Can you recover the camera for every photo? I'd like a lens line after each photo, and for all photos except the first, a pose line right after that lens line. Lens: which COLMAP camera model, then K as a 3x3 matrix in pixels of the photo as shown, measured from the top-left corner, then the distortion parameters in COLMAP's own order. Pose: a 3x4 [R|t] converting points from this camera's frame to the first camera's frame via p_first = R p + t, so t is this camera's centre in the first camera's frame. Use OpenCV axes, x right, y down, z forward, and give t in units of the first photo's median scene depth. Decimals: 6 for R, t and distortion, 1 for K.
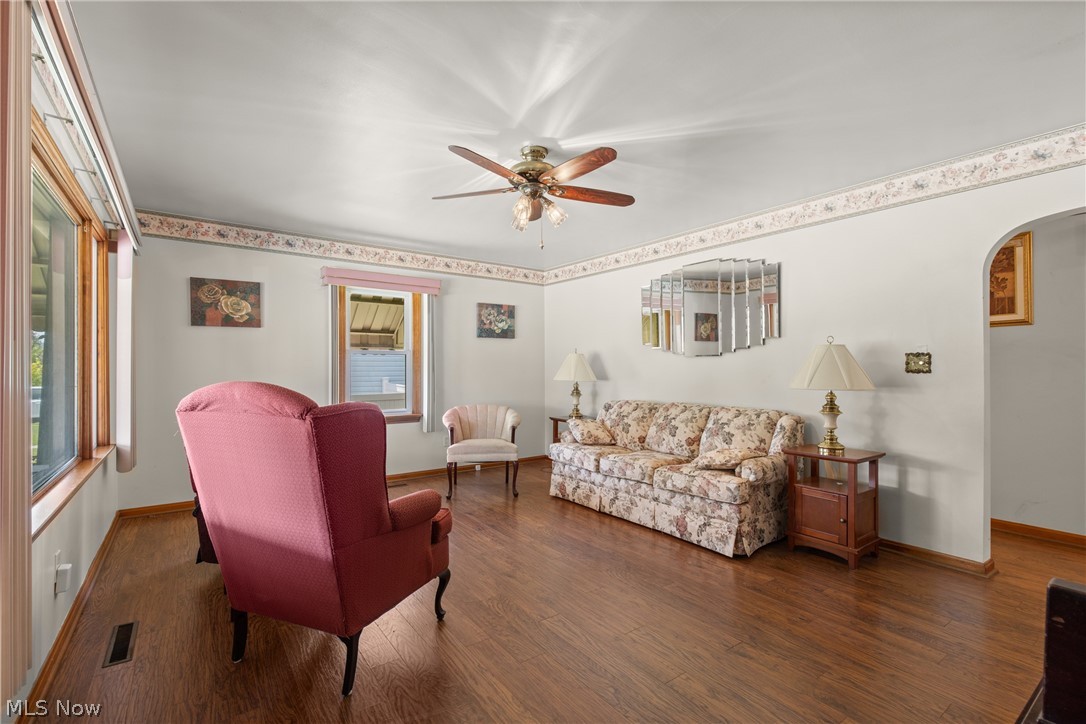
lens RADIAL K [[489.8, 0, 546.7], [0, 489.8, 362.4], [0, 0, 1]] dist [0.013103, -0.004351]
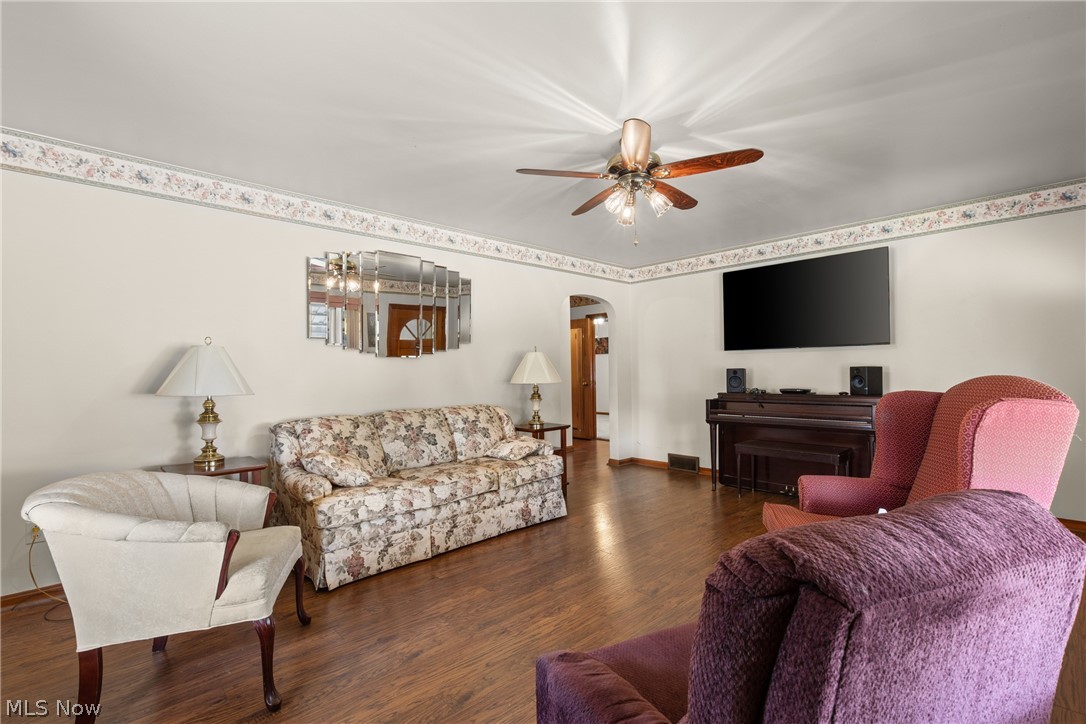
lens RADIAL K [[489.8, 0, 543.3], [0, 489.8, 366.1], [0, 0, 1]] dist [0.013103, -0.004351]
pose [[-0.120492, 0.004066, 0.992706, -0.627633], [0.000684, 0.999992, -0.004013, 0.008022], [-0.992714, 0.000196, -0.120494, 0.852780]]
